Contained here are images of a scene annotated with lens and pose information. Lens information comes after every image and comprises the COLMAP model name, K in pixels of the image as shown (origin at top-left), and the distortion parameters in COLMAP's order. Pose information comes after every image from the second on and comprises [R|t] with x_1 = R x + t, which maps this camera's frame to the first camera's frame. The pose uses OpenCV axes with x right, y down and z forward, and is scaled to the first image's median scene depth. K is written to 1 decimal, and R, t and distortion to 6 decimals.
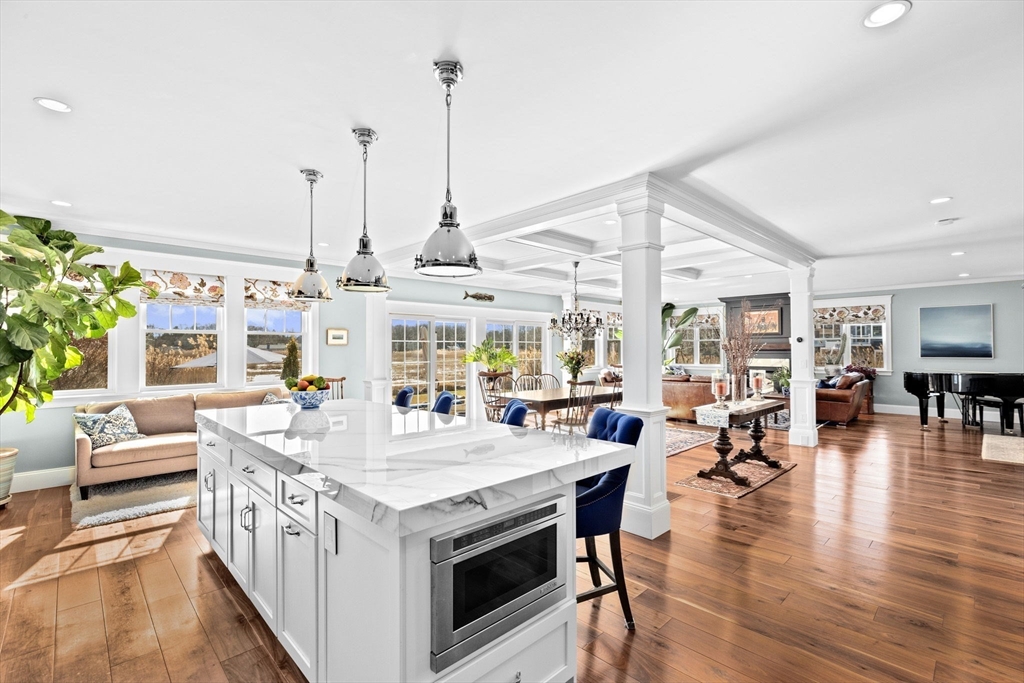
lens RADIAL K [[460.5, 0, 514.0], [0, 460.5, 339.8], [0, 0, 1]] dist [-0.002852, 0.001791]
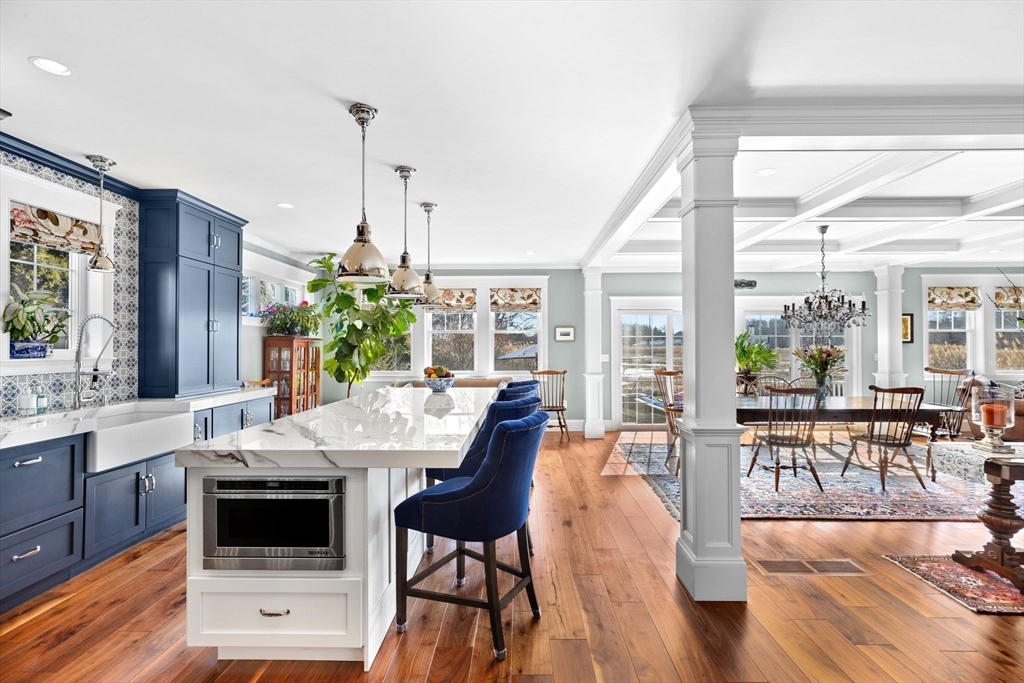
lens RADIAL K [[460.5, 0, 514.2], [0, 460.5, 341.6], [0, 0, 1]] dist [-0.002852, 0.001791]
pose [[0.708283, -0.004322, -0.705915, 0.421933], [0.013291, 0.999886, 0.007214, 0.004054], [0.705803, -0.014492, 0.708260, 0.185469]]
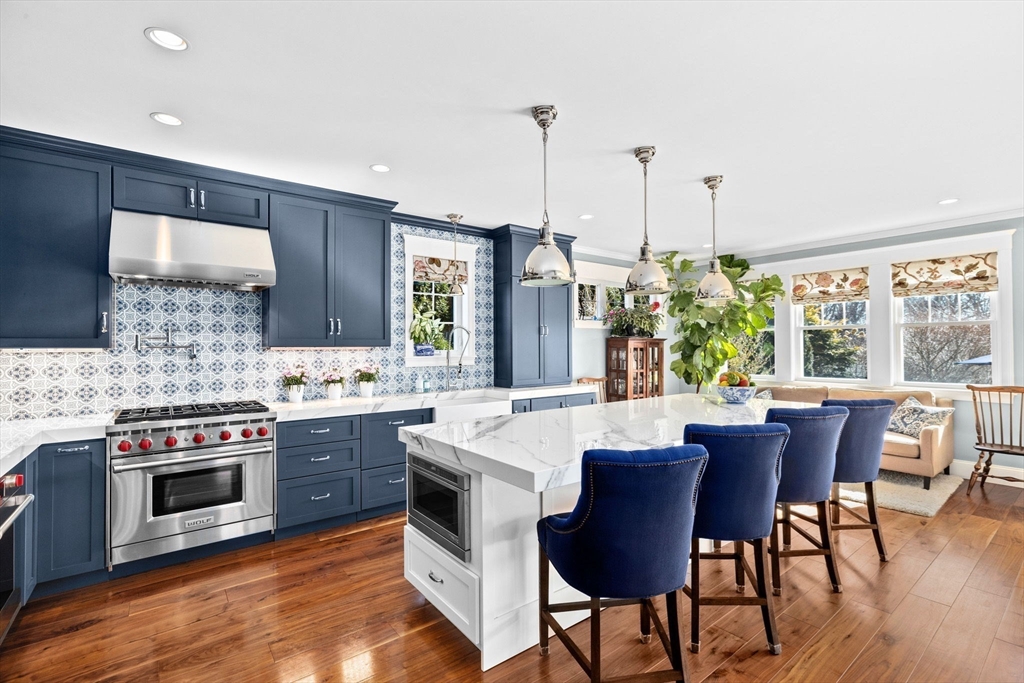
lens RADIAL K [[460.5, 0, 516.1], [0, 460.5, 342.3], [0, 0, 1]] dist [-0.002852, 0.001791]
pose [[-0.109286, -0.003542, -0.994004, 0.449709], [0.025404, 0.999657, -0.006355, 0.004964], [0.993686, -0.025947, -0.109159, 0.453538]]
